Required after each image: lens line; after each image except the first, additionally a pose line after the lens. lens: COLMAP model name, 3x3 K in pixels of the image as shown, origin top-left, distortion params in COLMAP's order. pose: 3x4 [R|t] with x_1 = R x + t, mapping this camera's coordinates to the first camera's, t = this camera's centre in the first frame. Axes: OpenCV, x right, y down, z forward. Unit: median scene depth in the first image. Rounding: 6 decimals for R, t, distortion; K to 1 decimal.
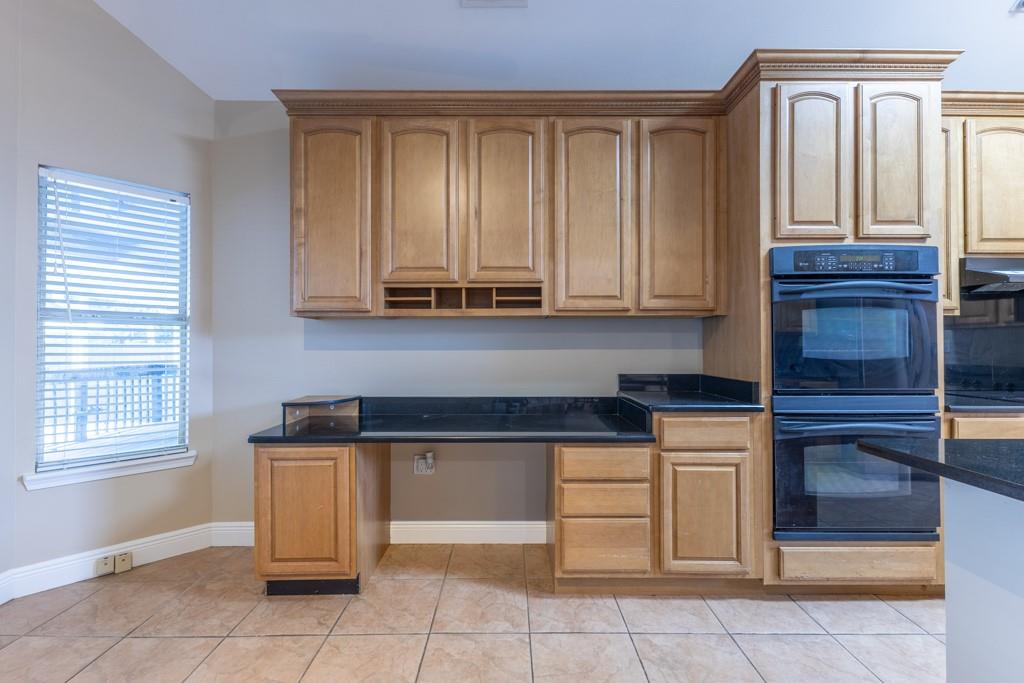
lens RADIAL K [[441.2, 0, 512.4], [0, 441.2, 338.7], [0, 0, 1]] dist [0.013317, -0.004673]
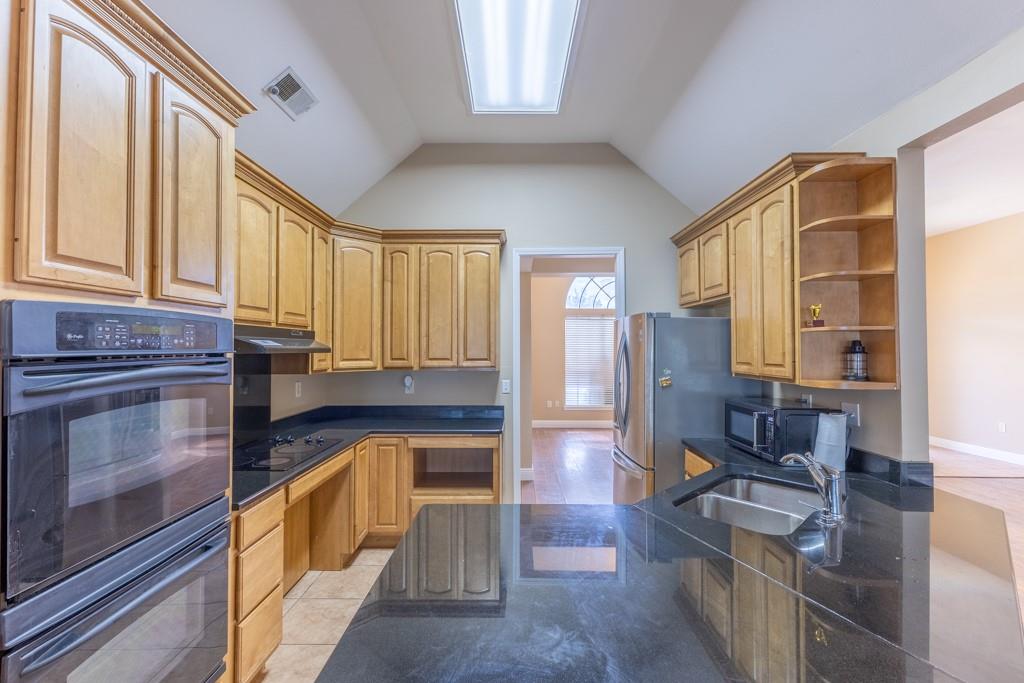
lens RADIAL K [[441.2, 0, 514.6], [0, 441.2, 340.0], [0, 0, 1]] dist [0.013317, -0.004673]
pose [[0.012118, 0.016626, 0.999788, 0.104038], [-0.008727, 0.999825, -0.016521, -0.145629], [-0.999888, -0.008525, 0.012261, 0.410546]]
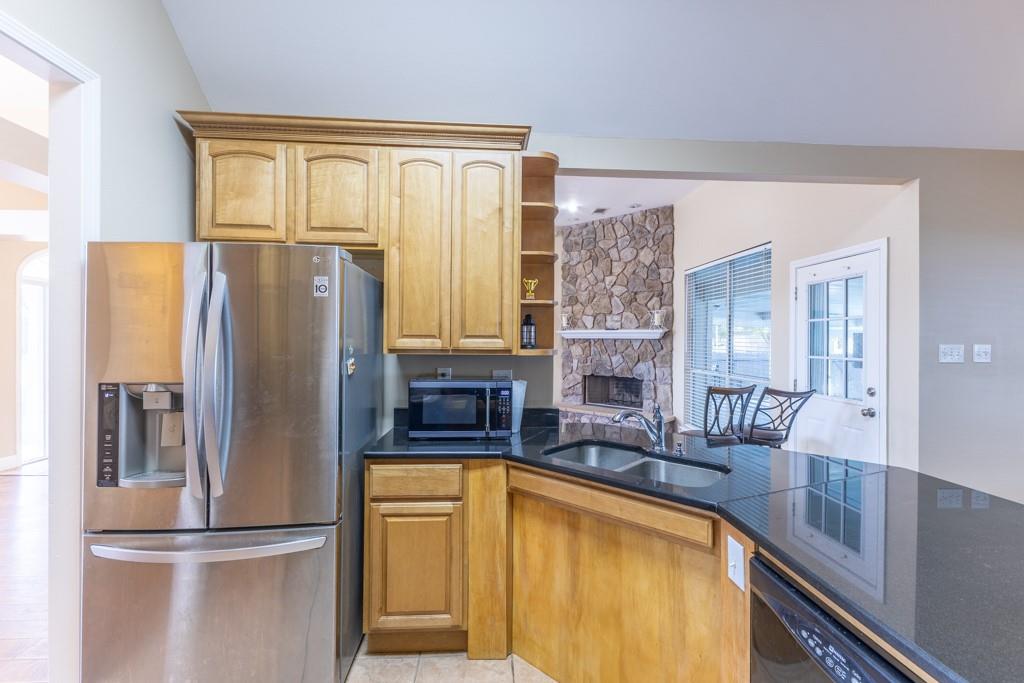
lens RADIAL K [[441.2, 0, 518.6], [0, 441.2, 340.8], [0, 0, 1]] dist [0.013317, -0.004673]
pose [[-0.998182, -0.009999, -0.059444, 1.195859], [-0.009629, 0.999932, -0.006519, -0.090422], [0.059506, -0.005935, -0.998210, 0.807033]]
